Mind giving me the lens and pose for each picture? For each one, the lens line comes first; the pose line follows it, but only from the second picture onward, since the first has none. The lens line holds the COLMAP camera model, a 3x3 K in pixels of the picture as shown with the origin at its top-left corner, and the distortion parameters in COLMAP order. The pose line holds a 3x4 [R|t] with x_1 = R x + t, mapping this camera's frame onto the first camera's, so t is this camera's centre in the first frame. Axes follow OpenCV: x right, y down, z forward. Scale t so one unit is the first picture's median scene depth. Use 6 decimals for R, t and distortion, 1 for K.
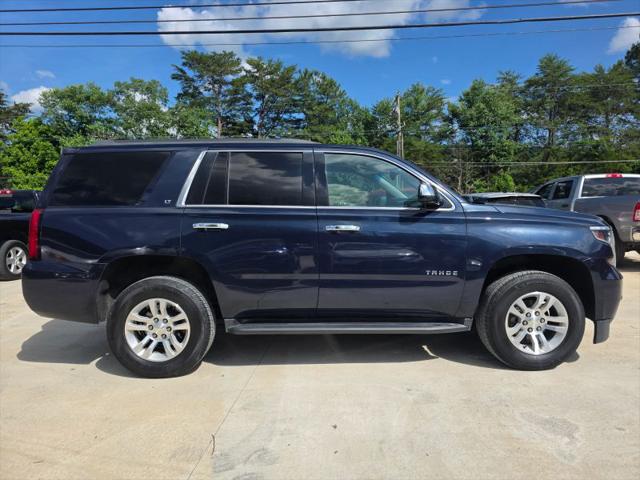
lens RADIAL K [[483.2, 0, 320.0], [0, 483.2, 240.0], [0, 0, 1]] dist [0.021810, -0.005803]
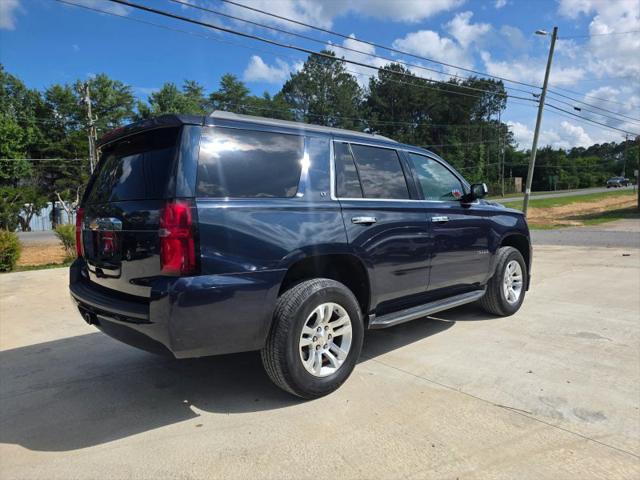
lens RADIAL K [[492.6, 0, 320.0], [0, 492.6, 240.0], [0, 0, 1]] dist [0.066846, -0.084403]
pose [[0.671248, -0.045206, 0.739853, -0.734685], [0.057855, 0.998289, 0.008506, -0.002139], [-0.738972, 0.037094, 0.672715, 0.293597]]
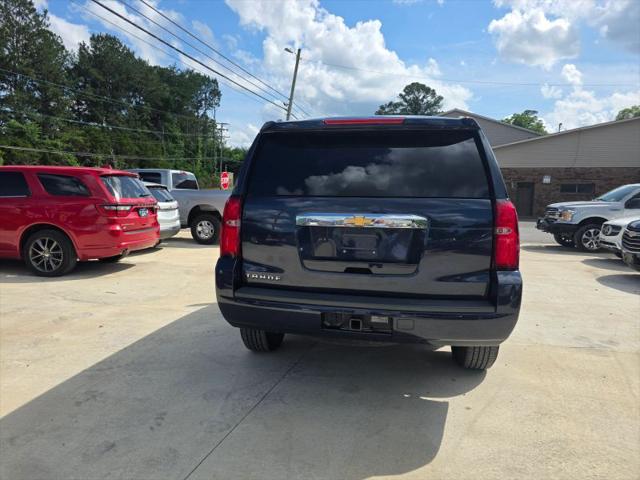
lens RADIAL K [[492.6, 0, 320.0], [0, 492.6, 240.0], [0, 0, 1]] dist [0.066846, -0.084403]
pose [[0.001746, -0.068170, 0.997672, -1.047842], [0.034714, 0.997077, 0.068068, -0.055804], [-0.999396, 0.034514, 0.004108, 1.024434]]
